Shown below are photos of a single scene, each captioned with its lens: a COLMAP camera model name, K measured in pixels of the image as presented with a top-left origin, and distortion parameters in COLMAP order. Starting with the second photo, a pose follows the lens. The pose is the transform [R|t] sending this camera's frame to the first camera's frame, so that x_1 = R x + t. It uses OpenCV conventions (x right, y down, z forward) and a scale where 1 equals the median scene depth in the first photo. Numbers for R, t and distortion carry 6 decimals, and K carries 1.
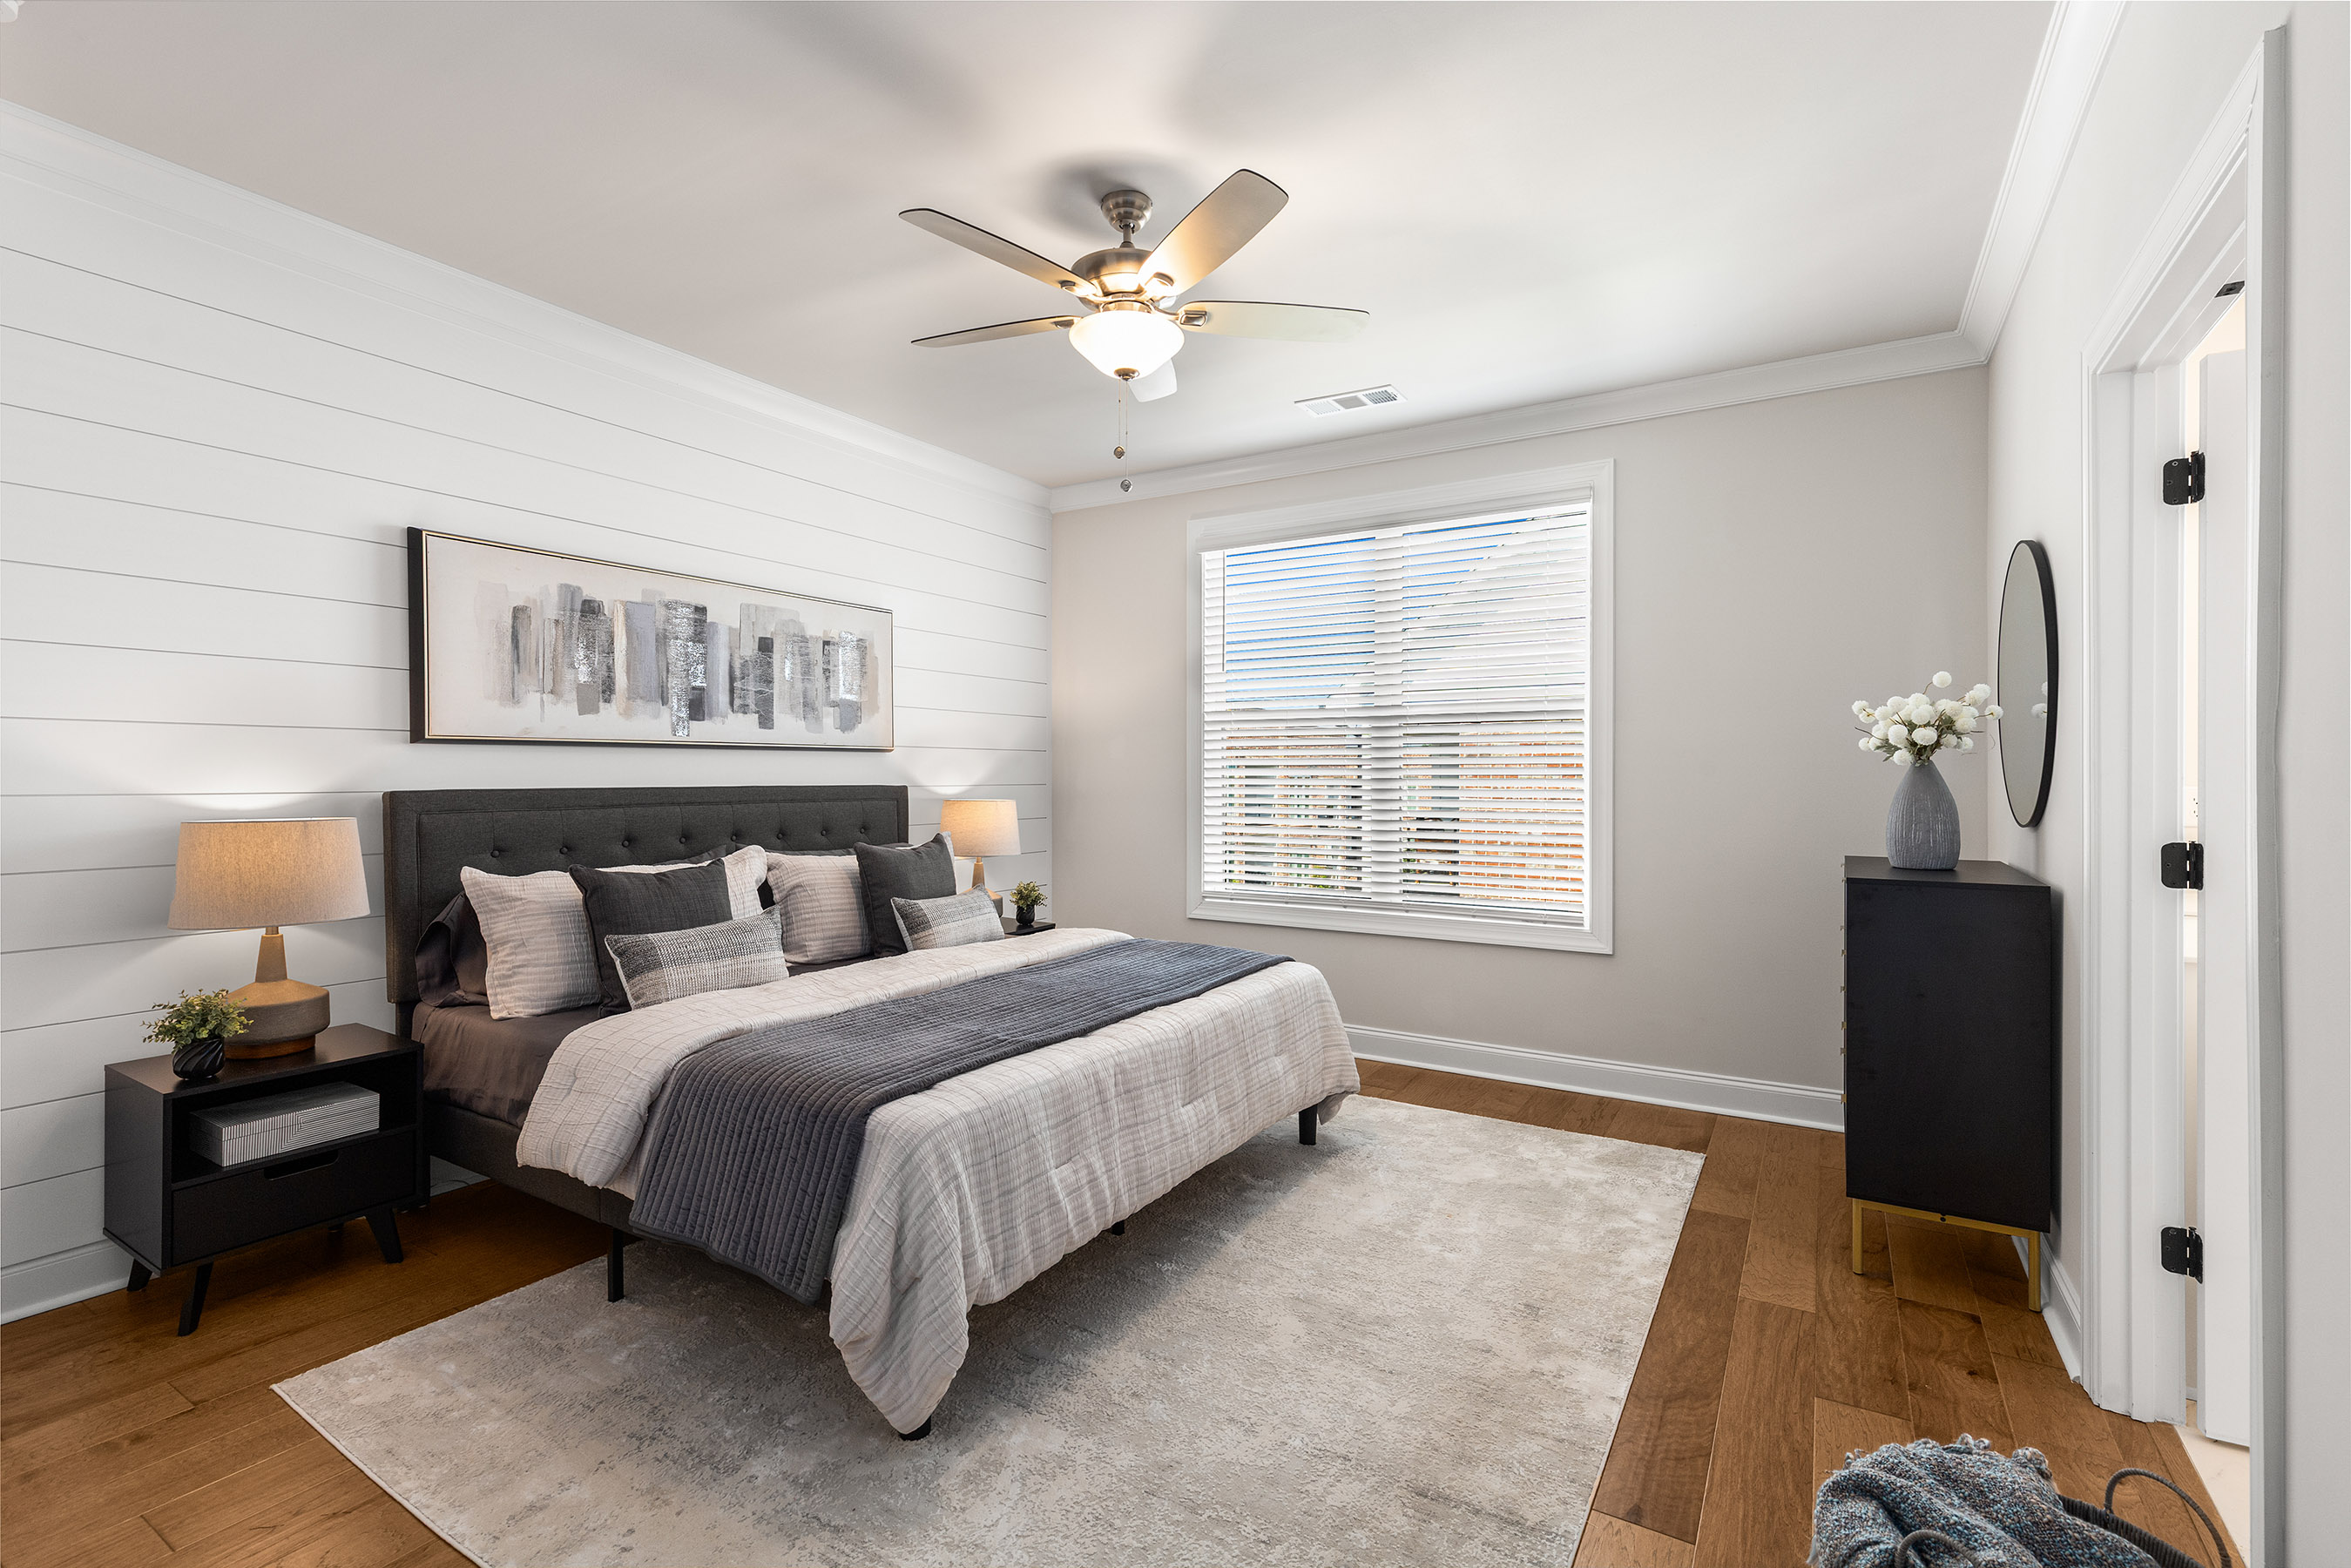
lens RADIAL K [[1055.5, 0, 1192.8], [0, 1055.5, 780.8], [0, 0, 1]] dist [0.006386, -0.001423]
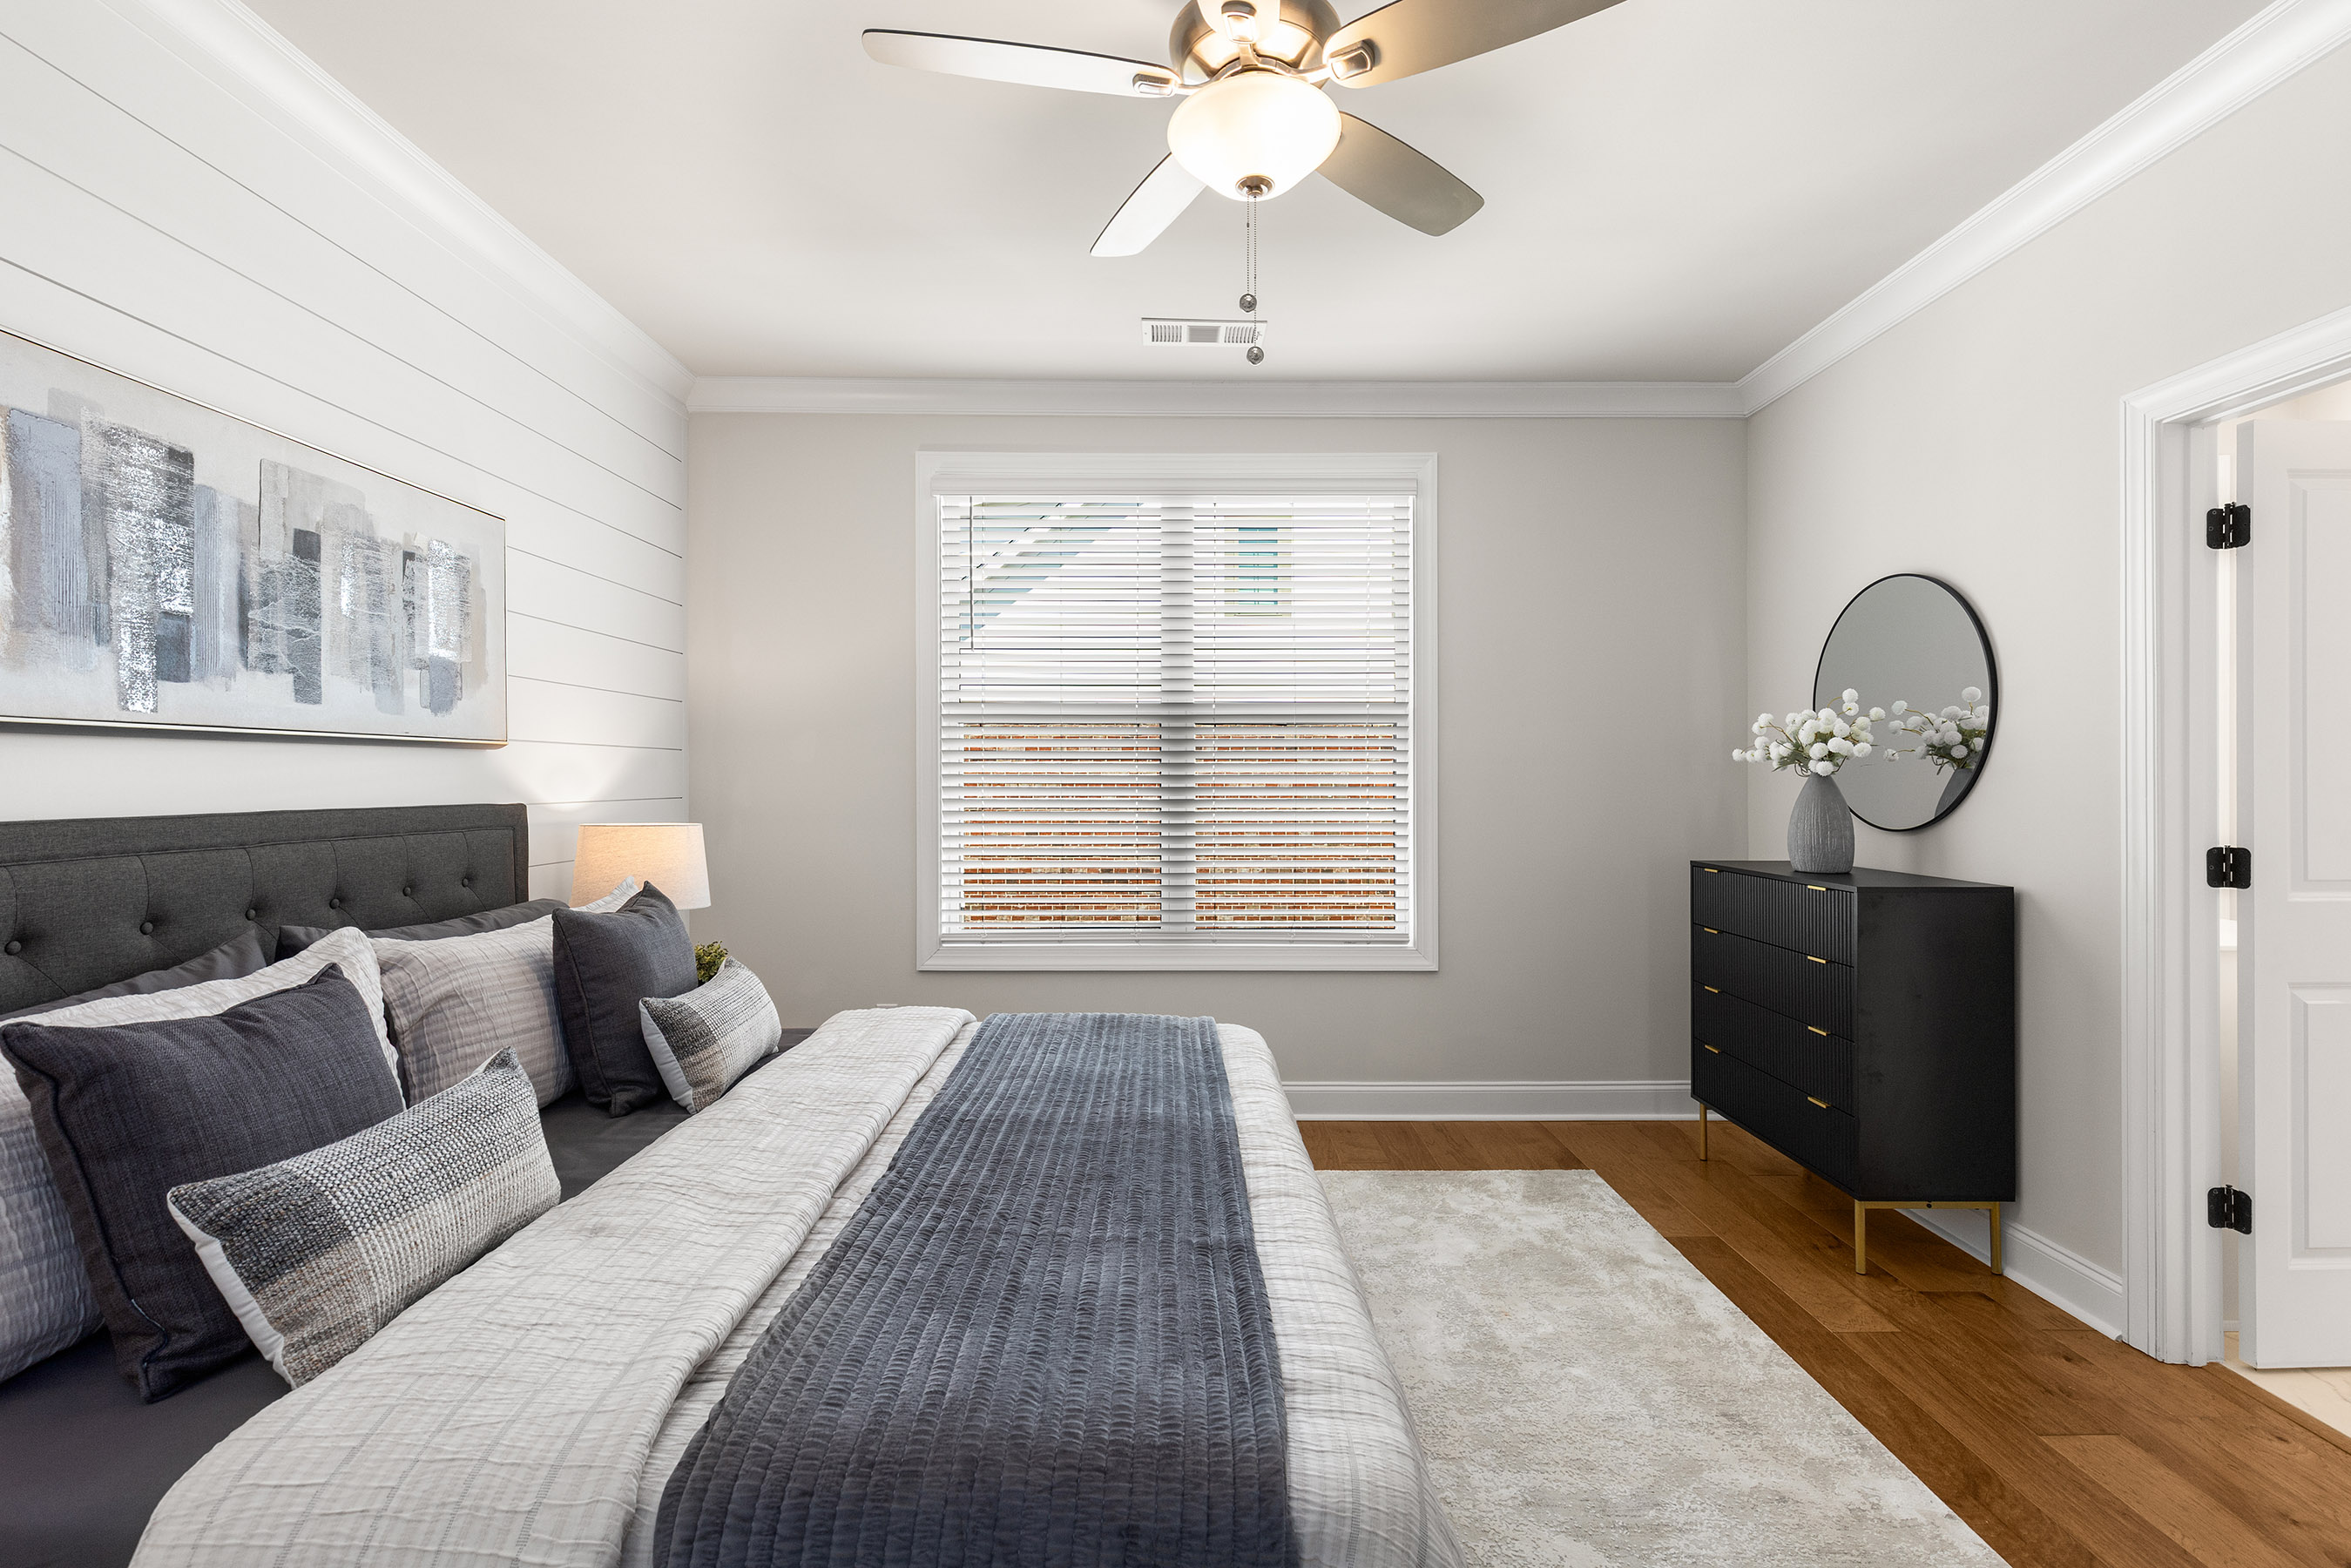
lens RADIAL K [[1055.5, 0, 1176.1], [0, 1055.5, 778.4], [0, 0, 1]] dist [0.006386, -0.001423]
pose [[0.850847, -0.001074, 0.525413, -0.326652], [0.003340, 0.999989, -0.003363, -0.008118], [-0.525404, 0.004616, 0.850841, 0.329936]]
